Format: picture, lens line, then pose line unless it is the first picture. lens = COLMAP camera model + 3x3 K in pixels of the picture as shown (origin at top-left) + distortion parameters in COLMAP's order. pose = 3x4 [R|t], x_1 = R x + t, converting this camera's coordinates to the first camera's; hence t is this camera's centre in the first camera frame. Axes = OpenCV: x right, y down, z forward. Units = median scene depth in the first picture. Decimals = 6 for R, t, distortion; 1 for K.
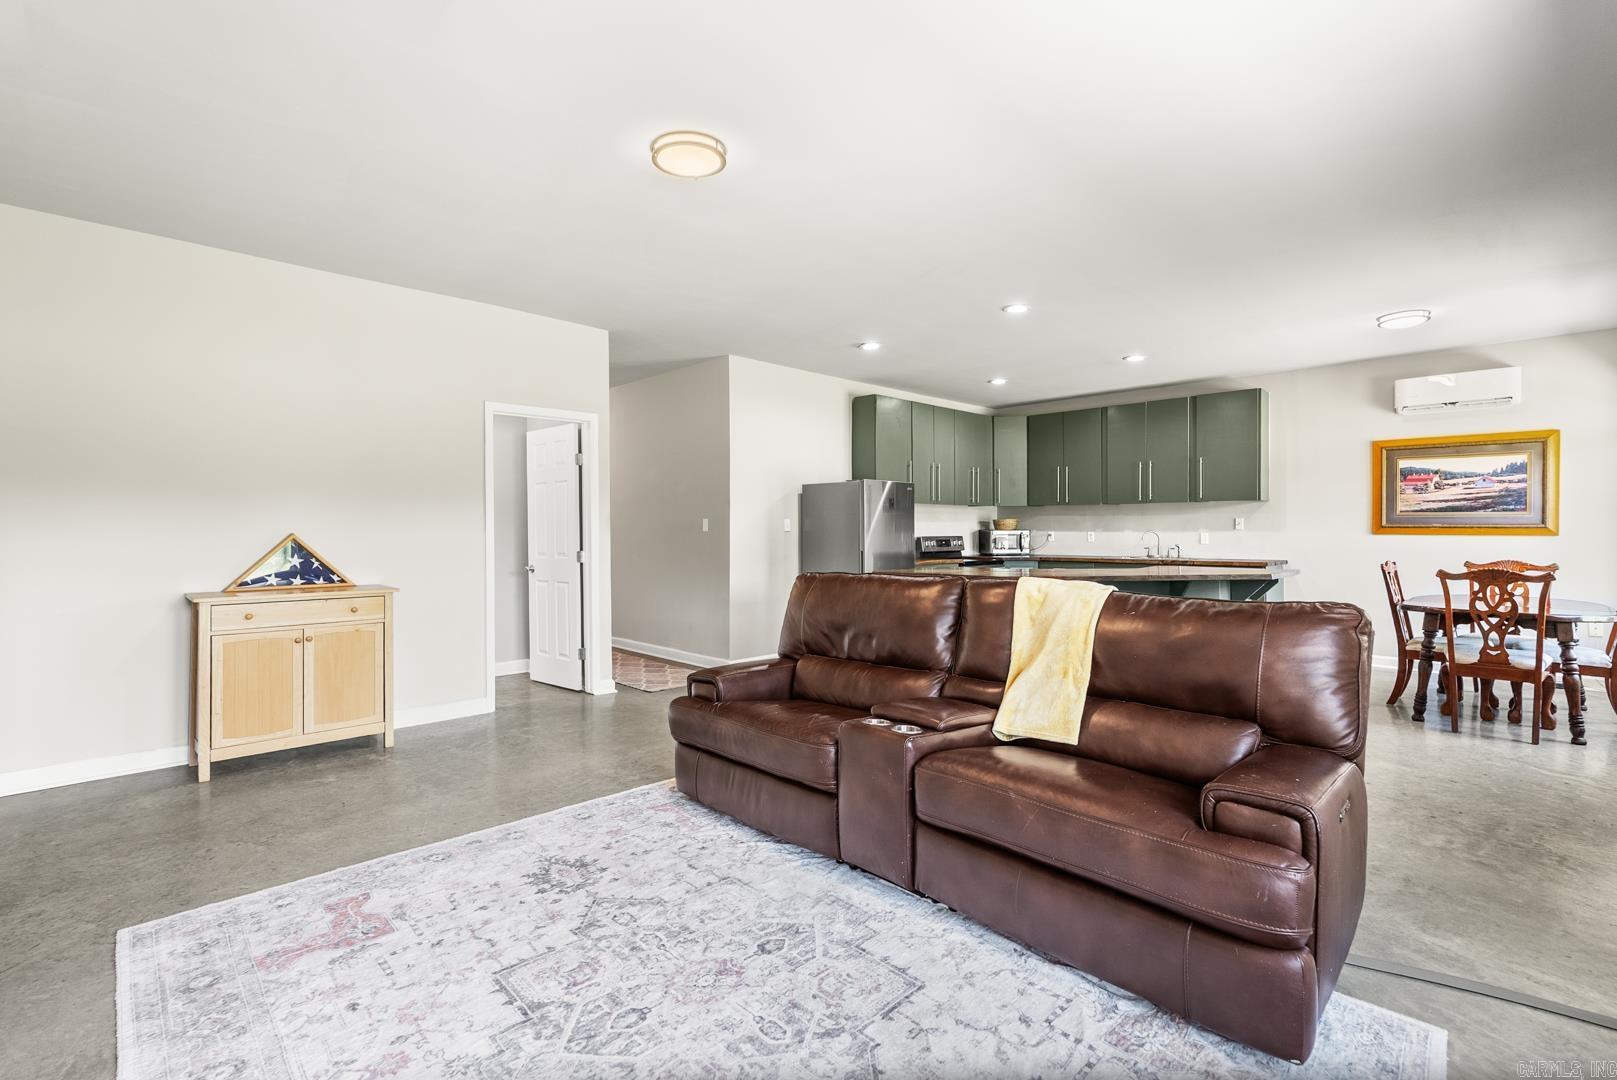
lens RADIAL K [[741.4, 0, 817.6], [0, 741.4, 533.1], [0, 0, 1]] dist [-0.007877, 0.000081]
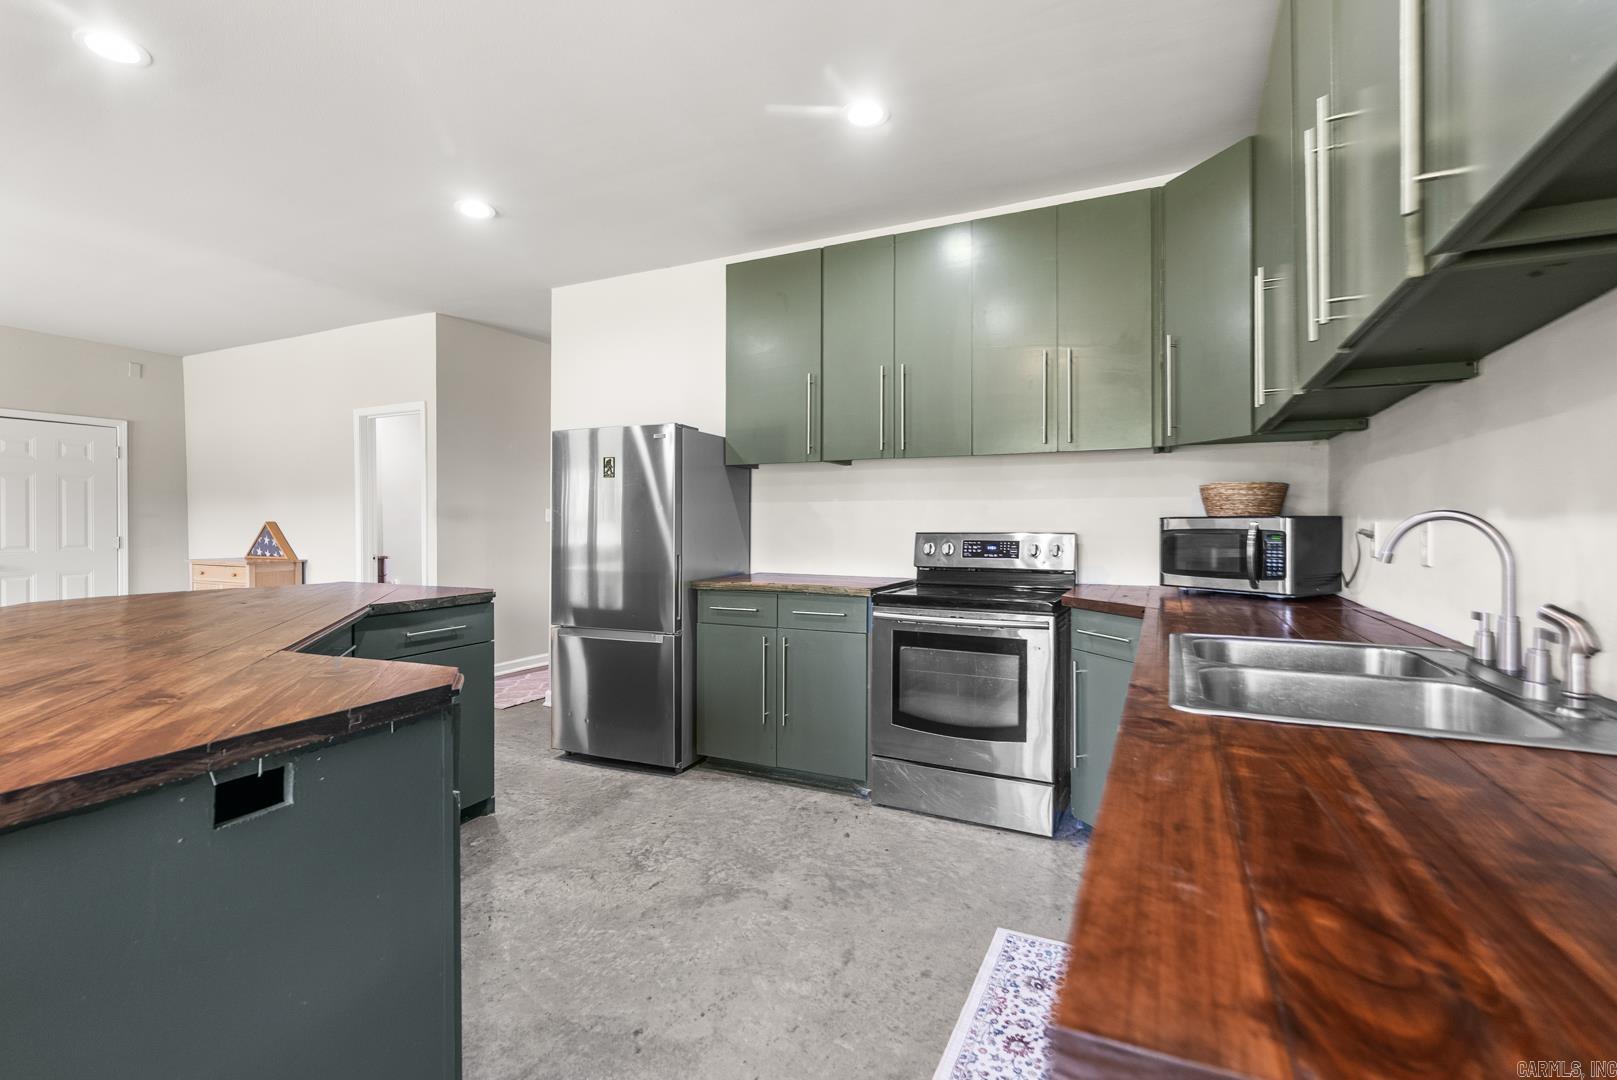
lens RADIAL K [[741.4, 0, 818.0], [0, 741.4, 527.1], [0, 0, 1]] dist [-0.007877, 0.000081]
pose [[0.333815, 0.004537, -0.942628, 0.716328], [-0.005016, 0.999983, 0.003037, 0.000893], [0.942625, 0.003714, 0.333832, 1.041482]]
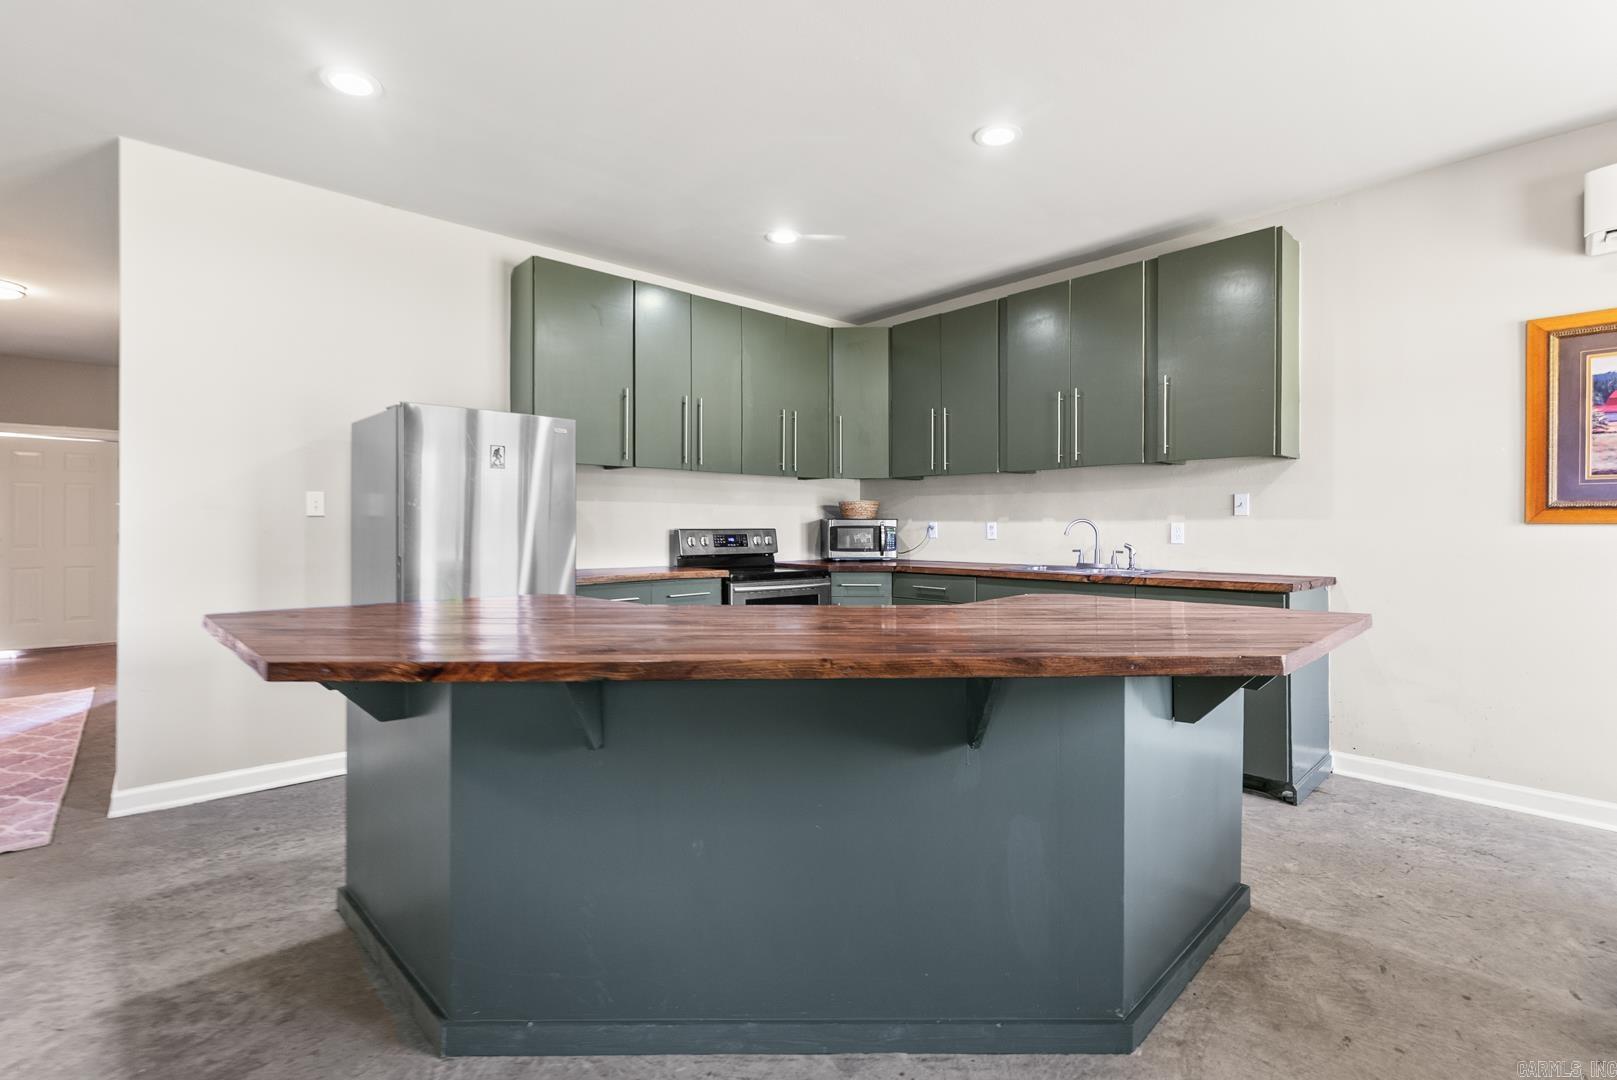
lens RADIAL K [[741.4, 0, 827.4], [0, 741.4, 532.4], [0, 0, 1]] dist [-0.007877, 0.000081]
pose [[0.999579, 0.002431, -0.028926, 0.354896], [-0.002297, 0.999987, 0.004639, 0.006170], [0.028937, -0.004571, 0.999571, 0.567816]]
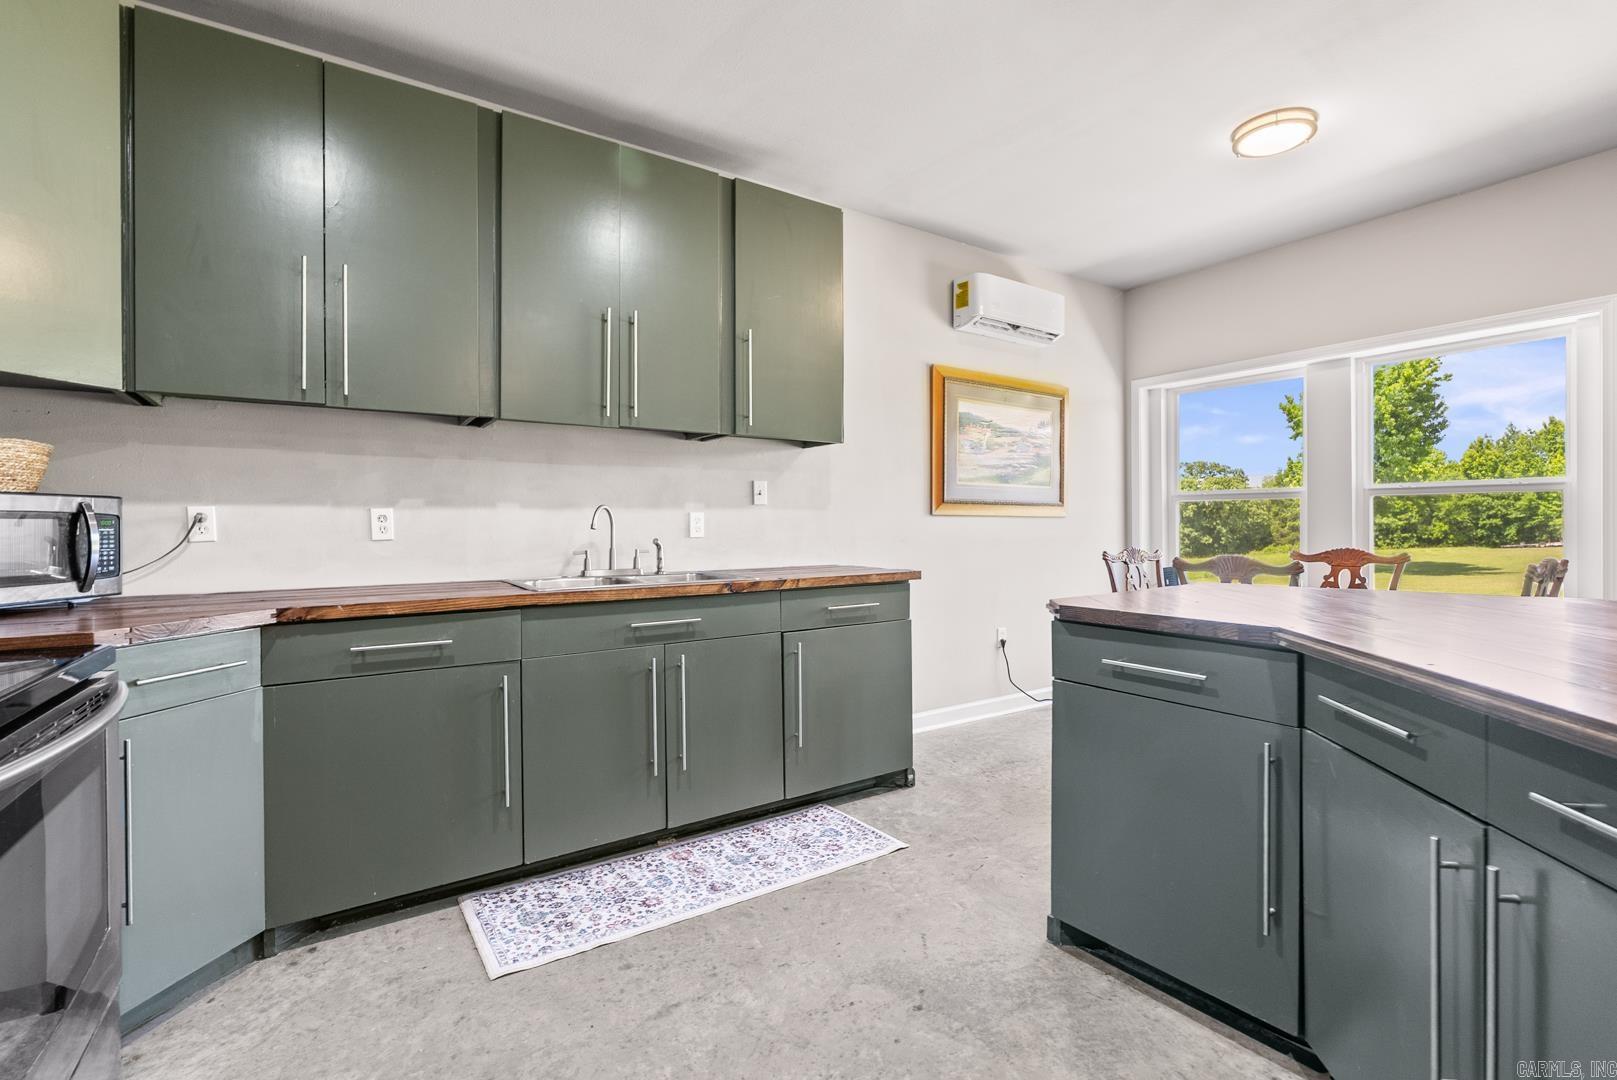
lens RADIAL K [[741.4, 0, 809.1], [0, 741.4, 529.4], [0, 0, 1]] dist [-0.007877, 0.000081]
pose [[0.191829, -0.007279, 0.981401, 0.133311], [0.008303, 0.999949, 0.005794, 0.010255], [-0.981393, 0.007037, 0.191880, 1.057183]]
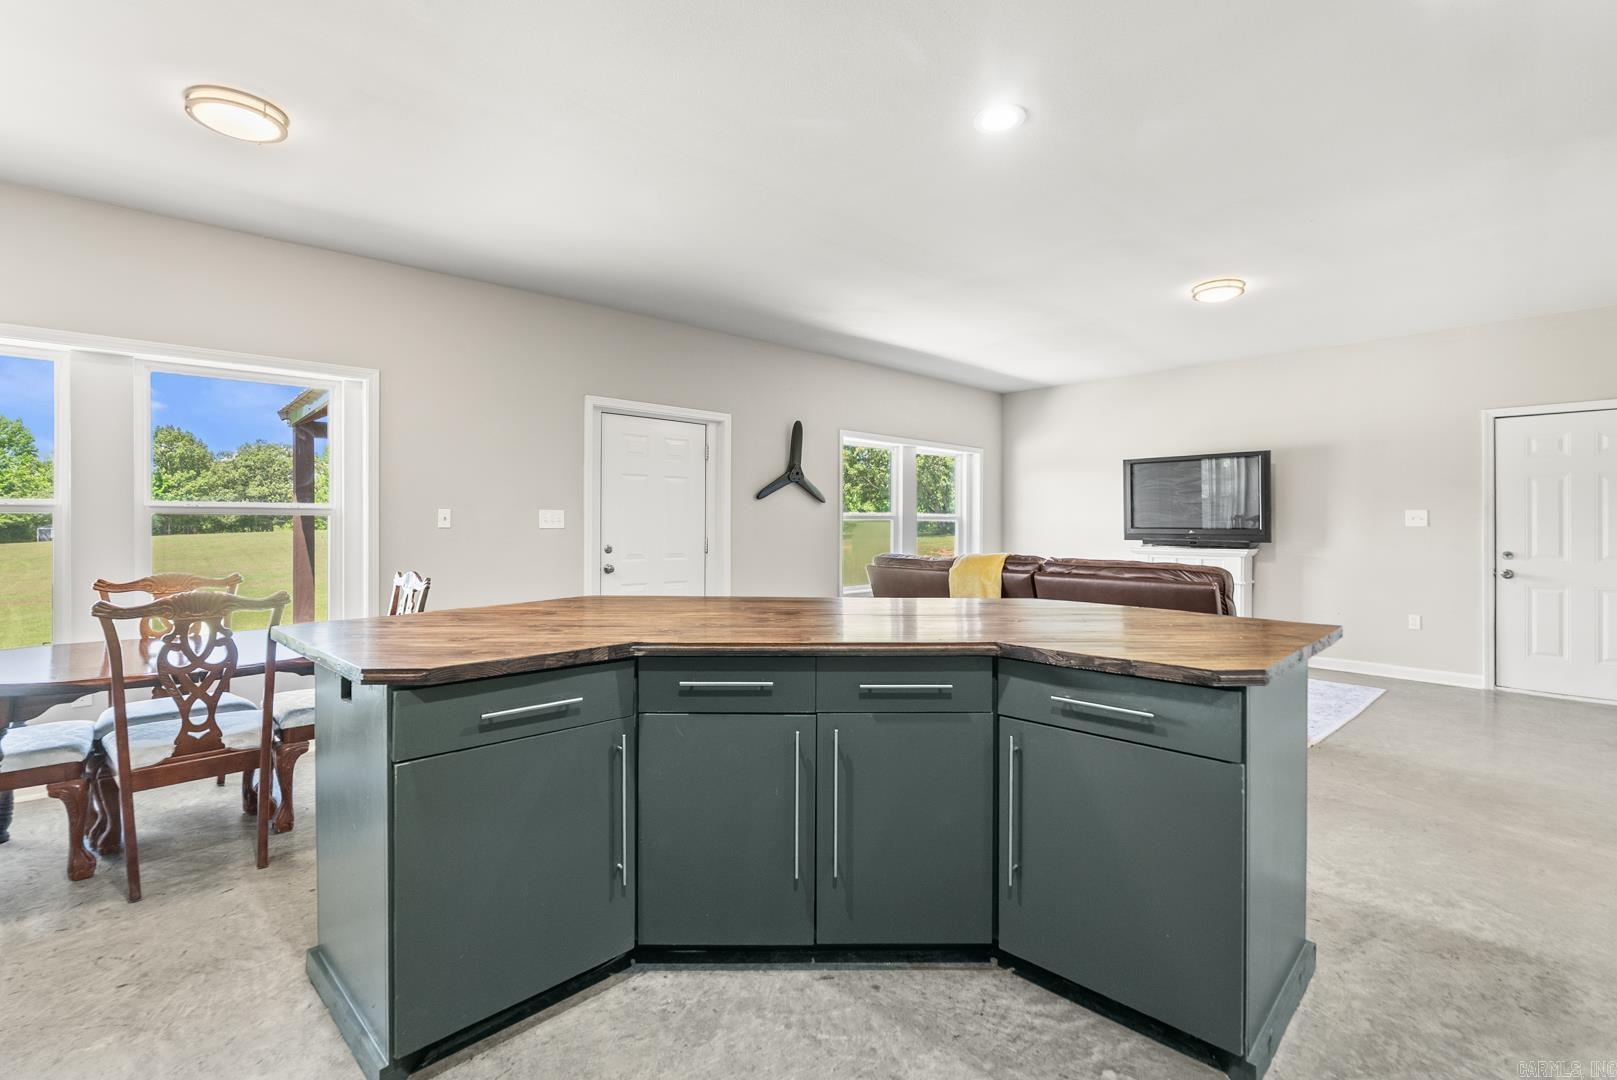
lens RADIAL K [[741.4, 0, 802.5], [0, 741.4, 526.7], [0, 0, 1]] dist [-0.007877, 0.000081]
pose [[-0.999338, -0.001407, 0.036359, 0.322610], [-0.001012, 0.999940, 0.010886, -0.008198], [-0.036372, 0.010842, -0.999279, 1.272236]]
